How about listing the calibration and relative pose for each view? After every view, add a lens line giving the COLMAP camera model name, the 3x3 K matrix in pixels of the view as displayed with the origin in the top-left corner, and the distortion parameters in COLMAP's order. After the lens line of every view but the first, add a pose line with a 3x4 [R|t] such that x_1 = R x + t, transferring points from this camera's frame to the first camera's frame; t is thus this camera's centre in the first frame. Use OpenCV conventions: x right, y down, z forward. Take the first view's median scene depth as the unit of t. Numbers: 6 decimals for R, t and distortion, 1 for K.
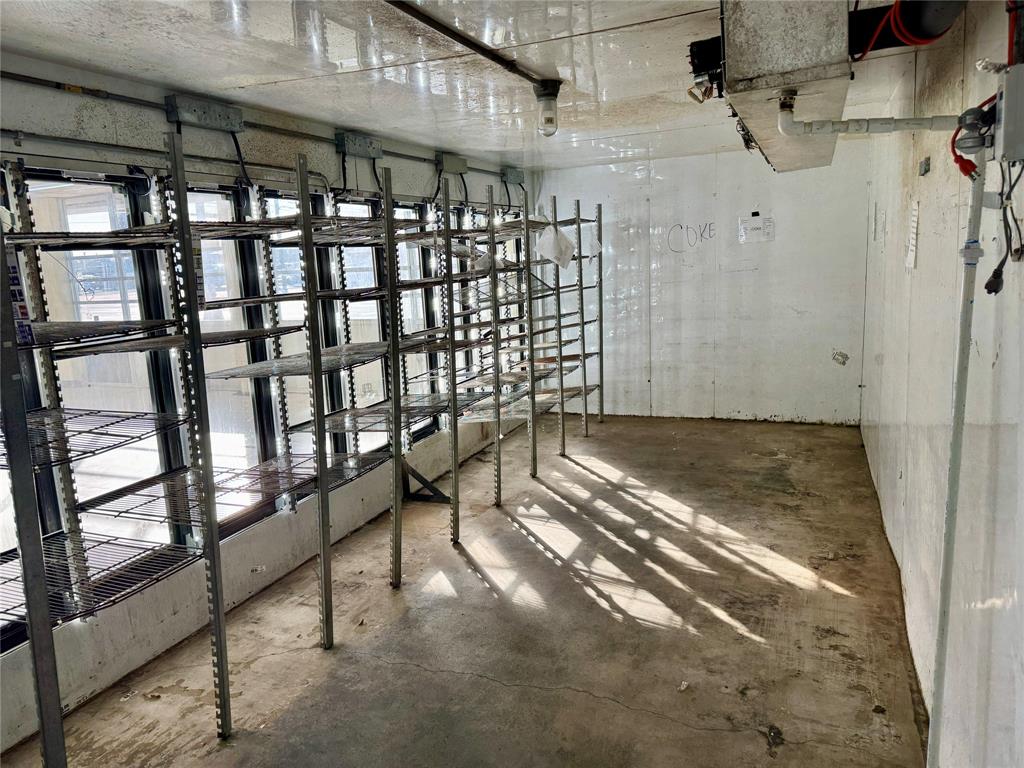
lens RADIAL K [[717.0, 0, 512.0], [0, 717.0, 381.9], [0, 0, 1]] dist [0.049379, -0.035338]
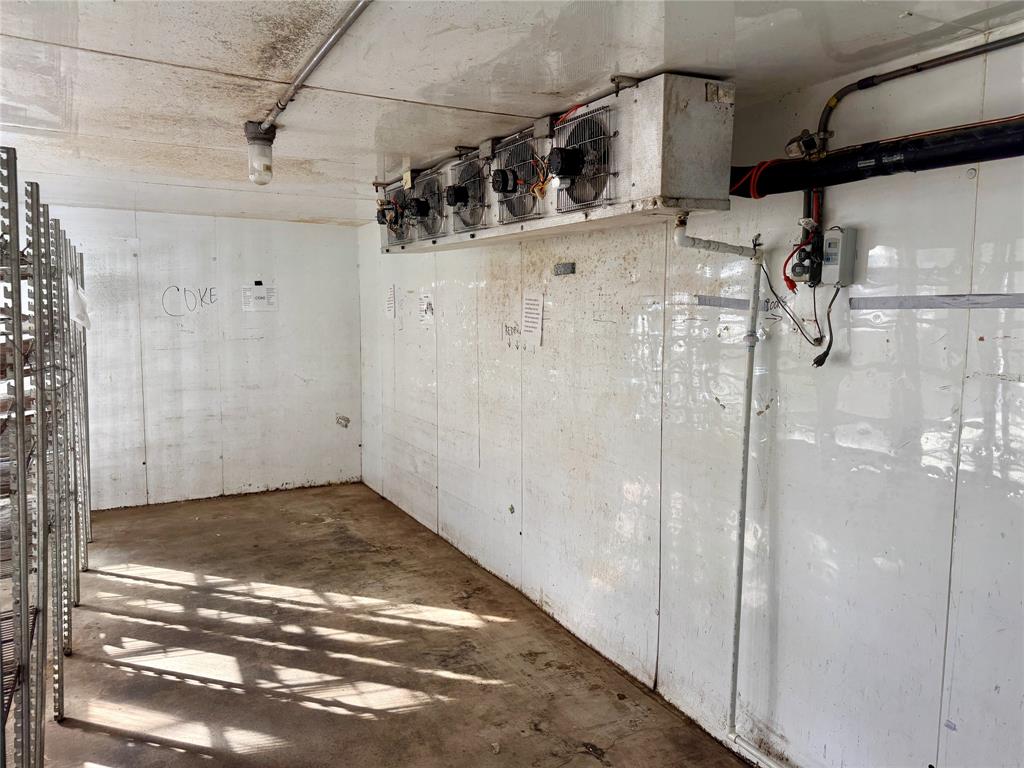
lens RADIAL K [[717.0, 0, 513.2], [0, 717.0, 382.0], [0, 0, 1]] dist [0.049379, -0.035338]
pose [[0.625351, -0.023967, 0.779976, -0.309824], [0.095284, 0.994394, -0.045839, -0.024933], [-0.774504, 0.102985, 0.624129, 0.171523]]
